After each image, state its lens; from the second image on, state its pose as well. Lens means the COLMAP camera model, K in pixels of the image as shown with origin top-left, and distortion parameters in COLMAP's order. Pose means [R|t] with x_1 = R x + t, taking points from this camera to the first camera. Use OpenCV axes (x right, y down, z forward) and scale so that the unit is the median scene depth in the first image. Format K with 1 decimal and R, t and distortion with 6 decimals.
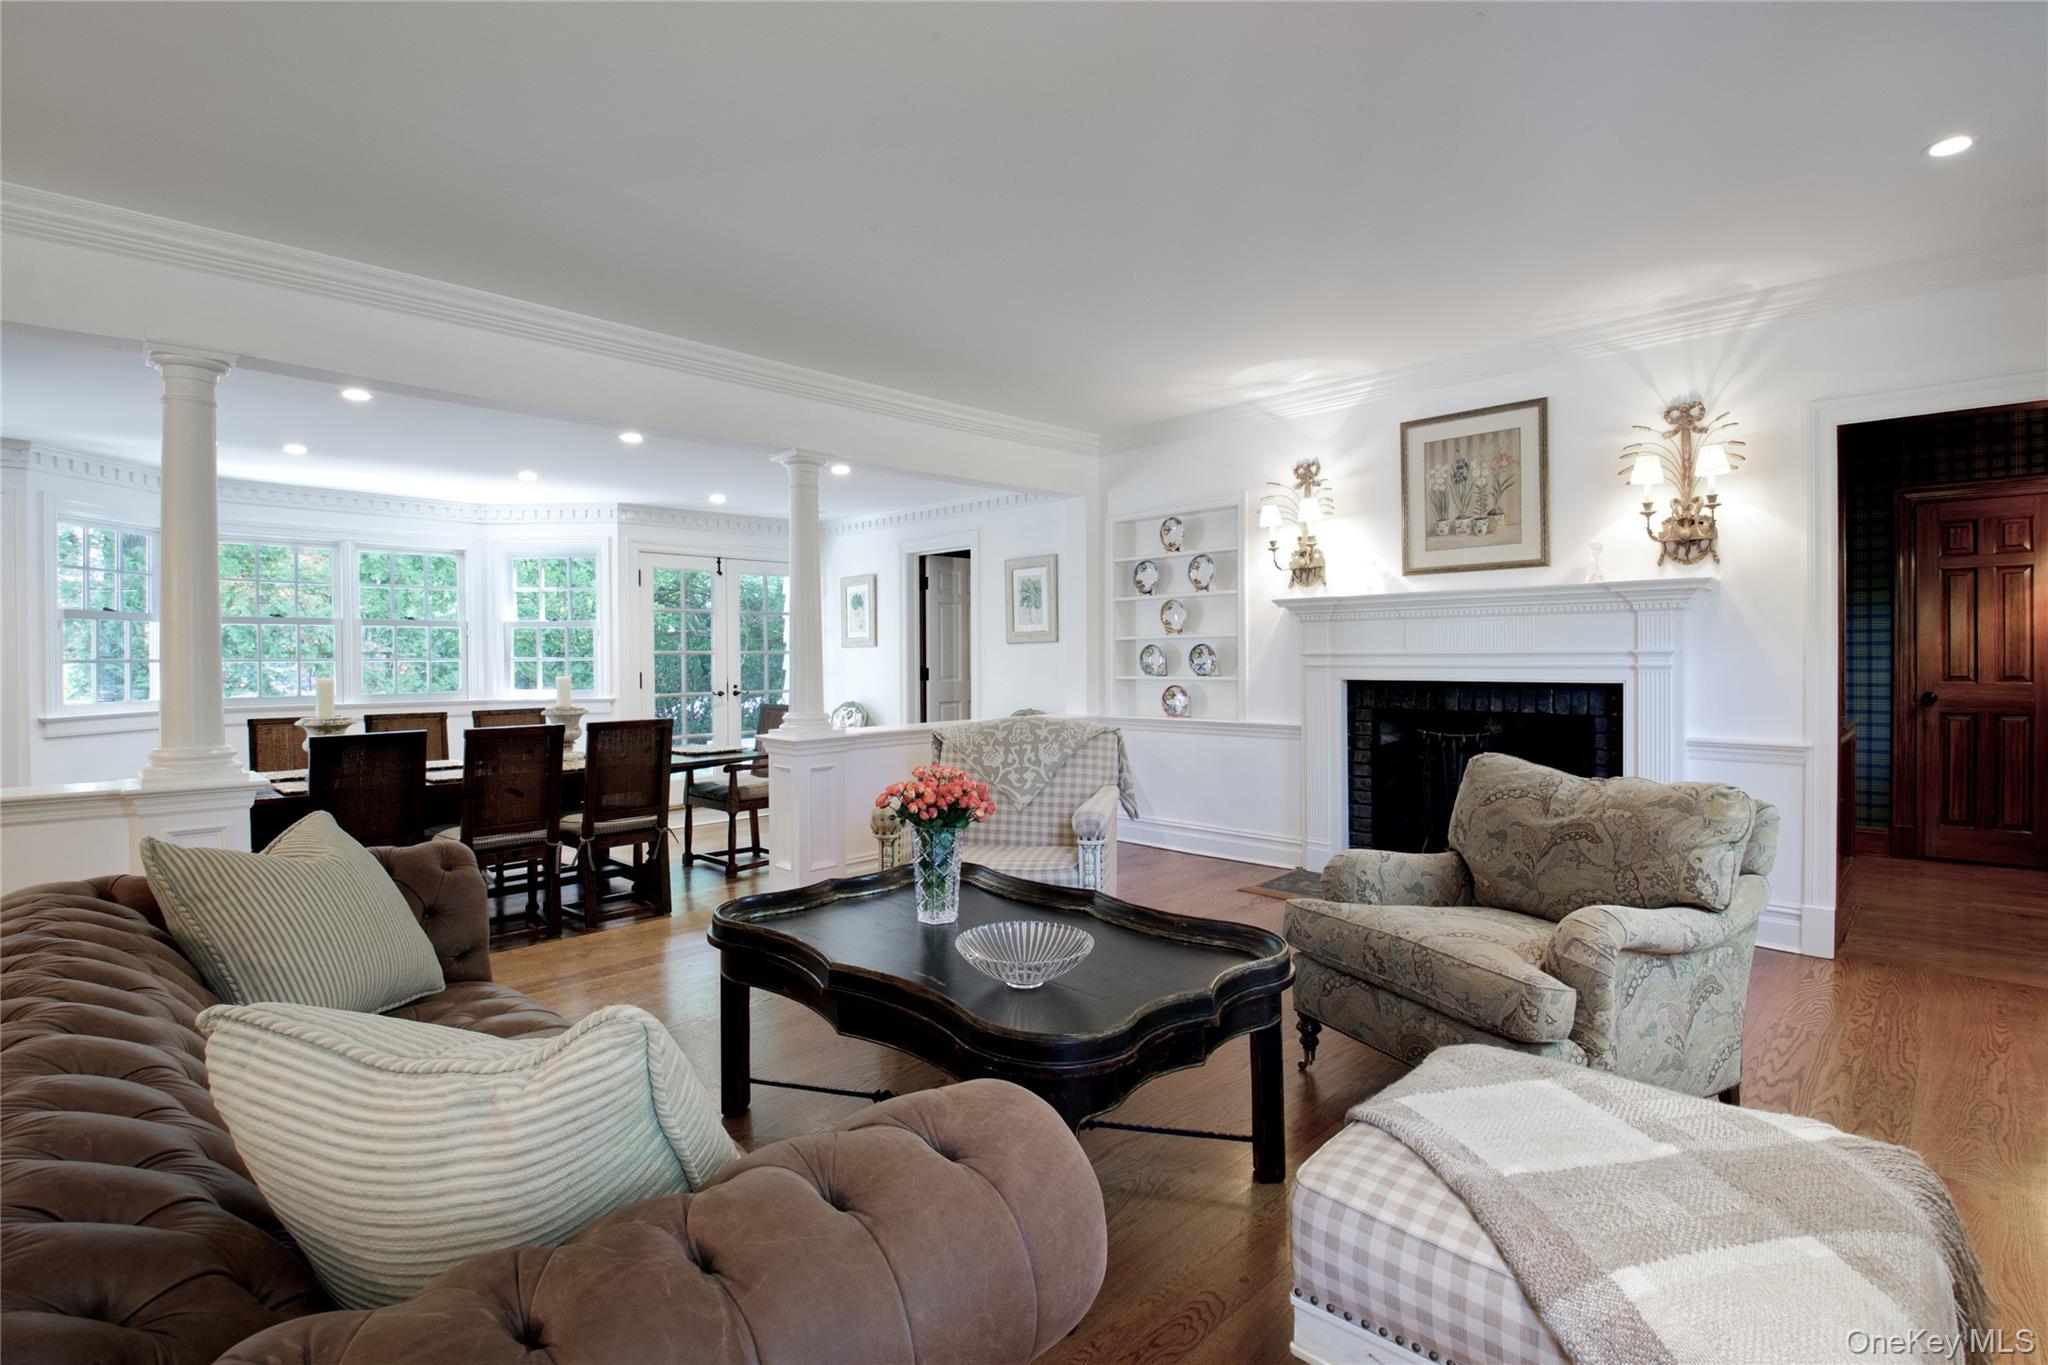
lens RADIAL K [[957.3, 0, 1014.8], [0, 957.3, 670.7], [0, 0, 1]] dist [-0.006194, -0.003198]
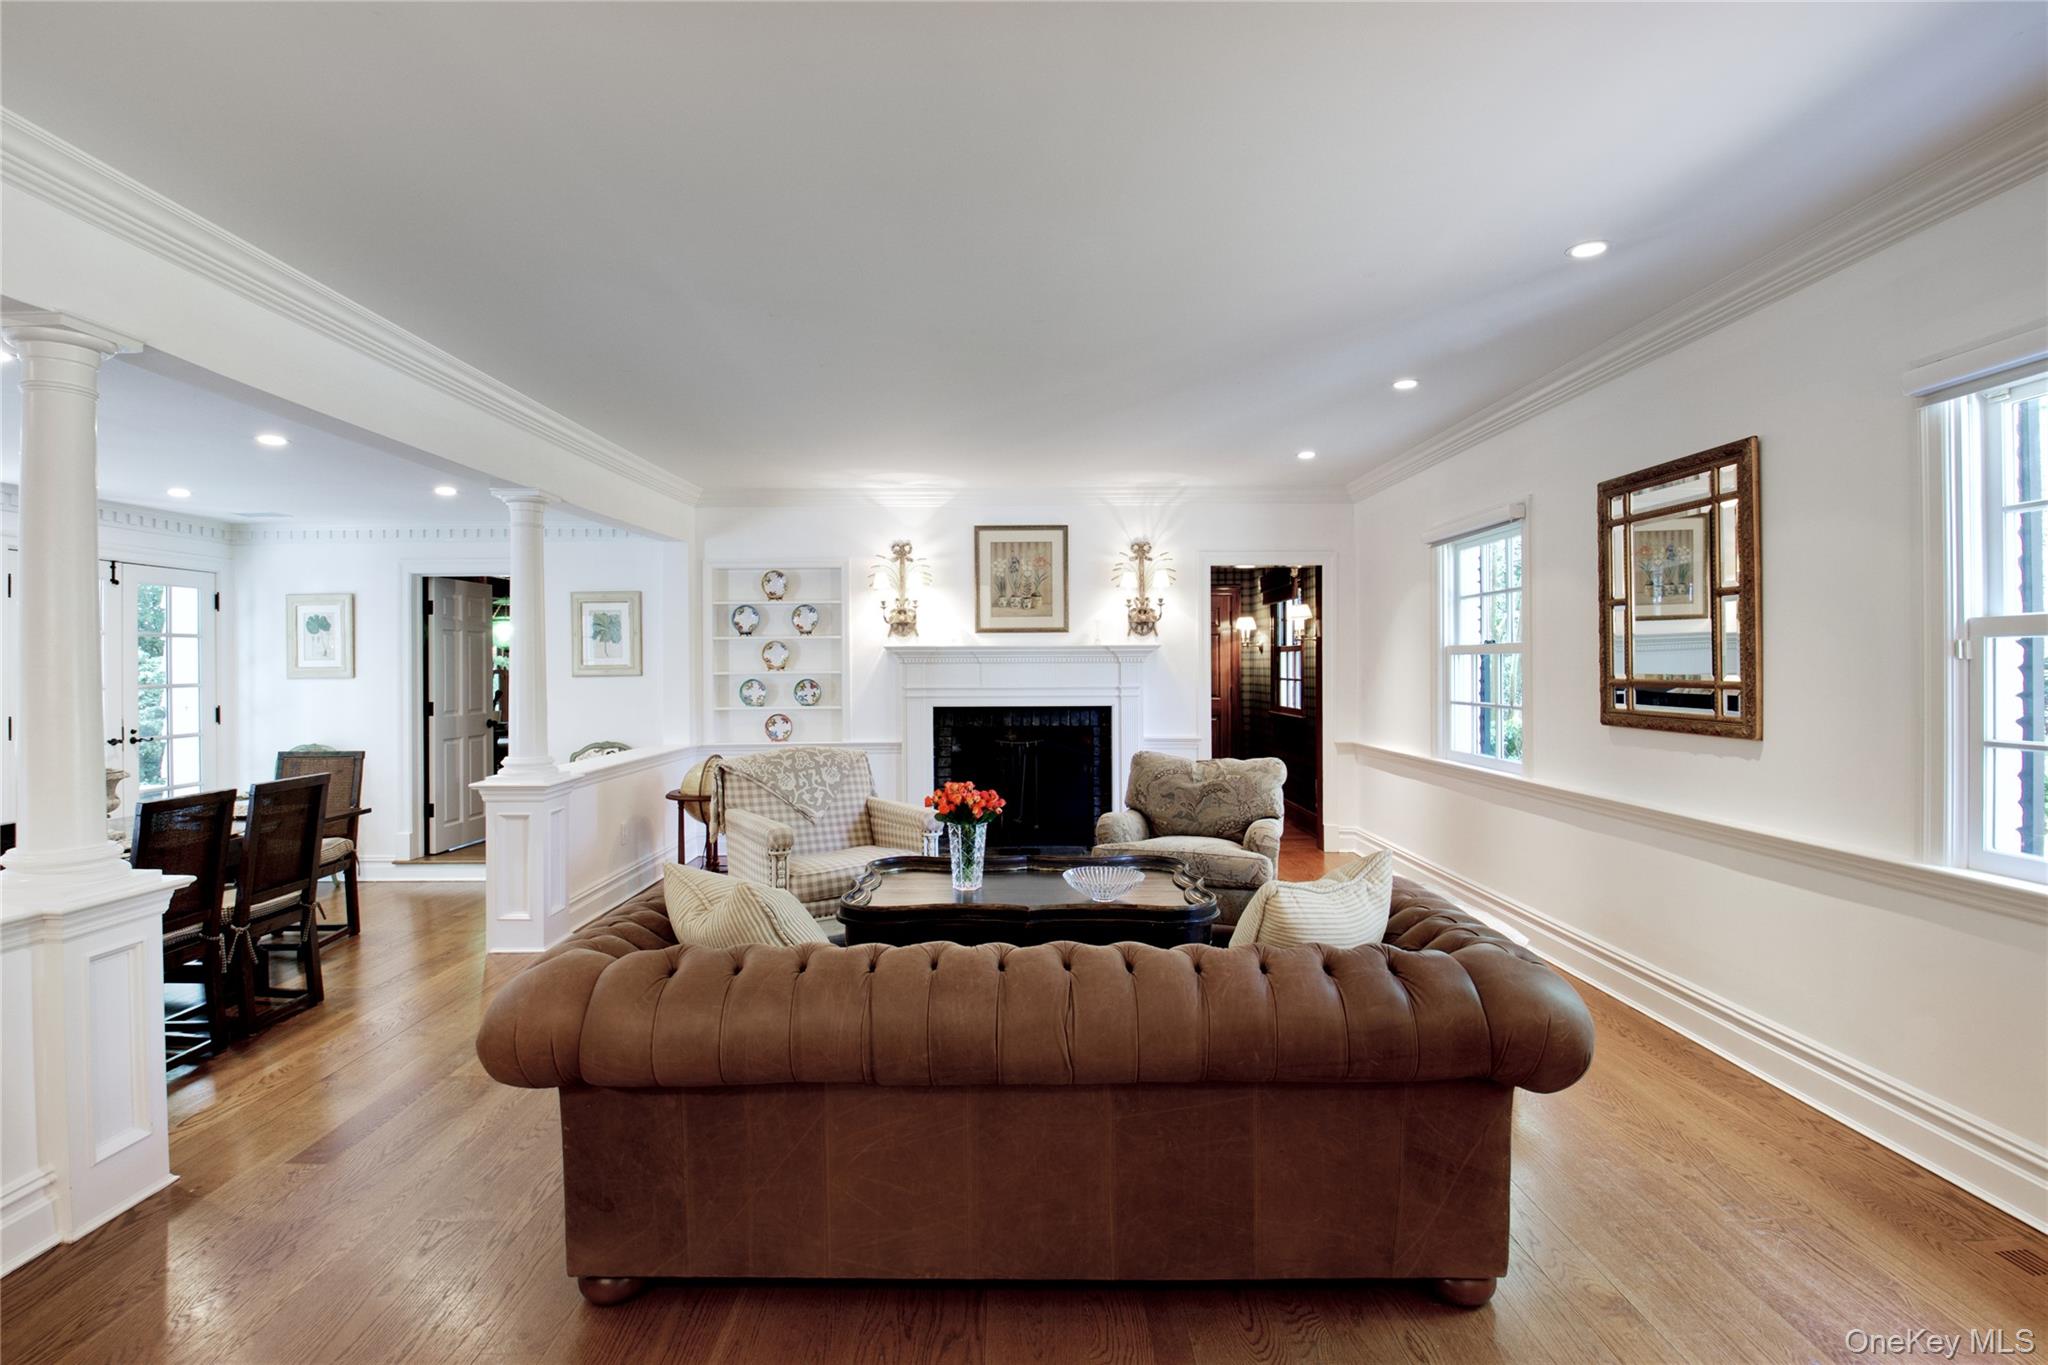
lens RADIAL K [[957.3, 0, 1029.3], [0, 957.3, 672.9], [0, 0, 1]] dist [-0.006194, -0.003198]
pose [[0.705818, -0.002759, 0.708388, -0.560961], [0.010090, 0.999930, -0.006160, -0.031464], [-0.708322, 0.011495, 0.705796, -0.059812]]
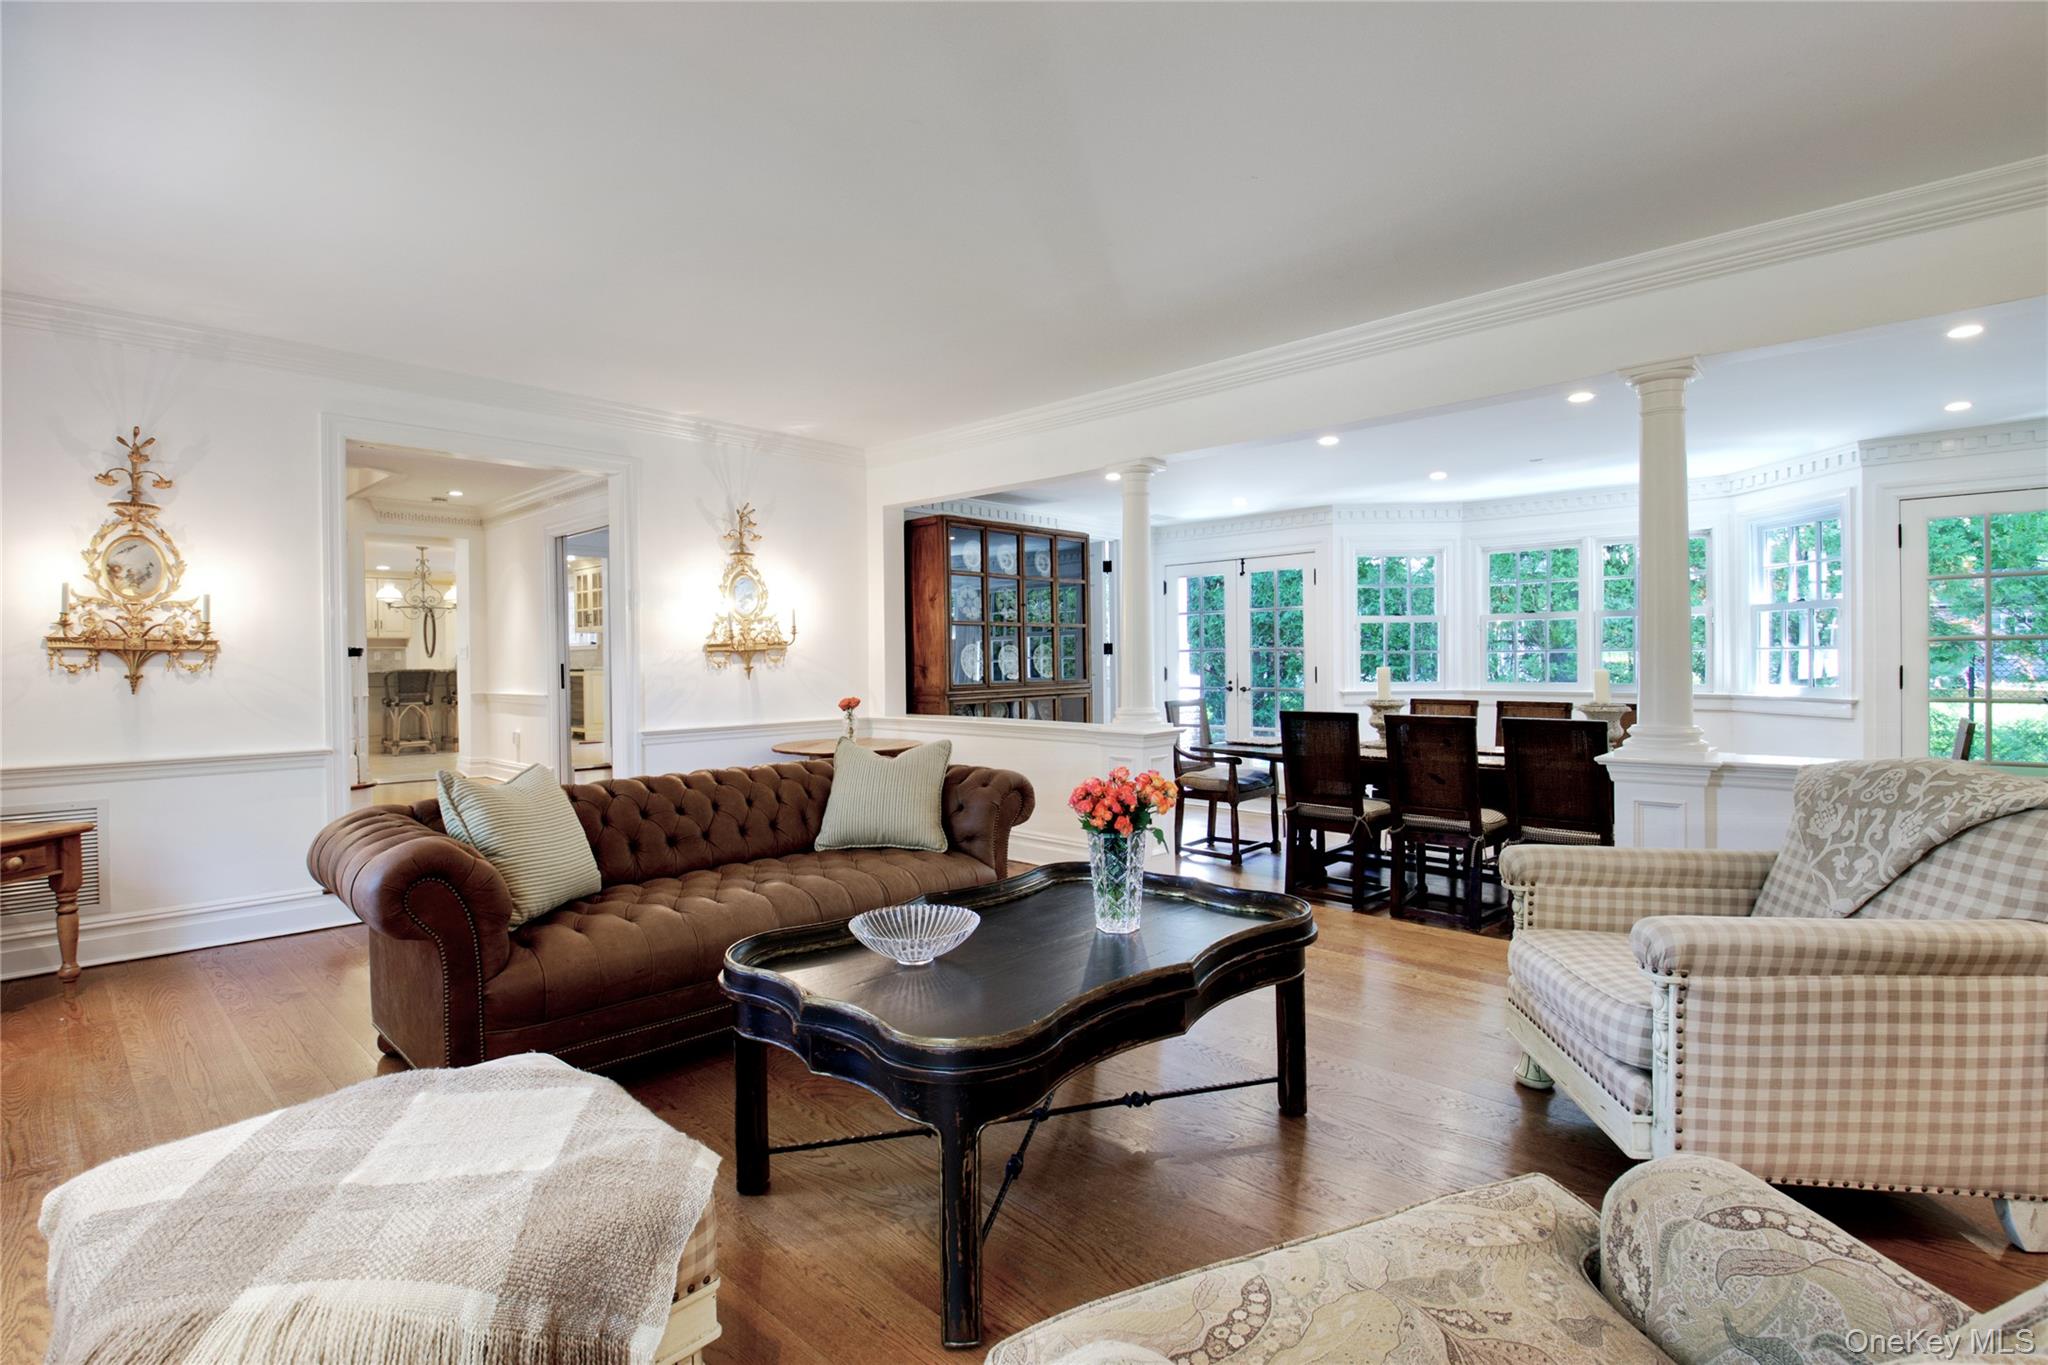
lens RADIAL K [[957.3, 0, 1016.0], [0, 957.3, 670.8], [0, 0, 1]] dist [-0.006194, -0.003198]
pose [[0.090877, 0.017771, -0.995704, 0.423892], [-0.002329, 0.999842, 0.017632, -0.007686], [0.995859, 0.000716, 0.090904, 0.394008]]
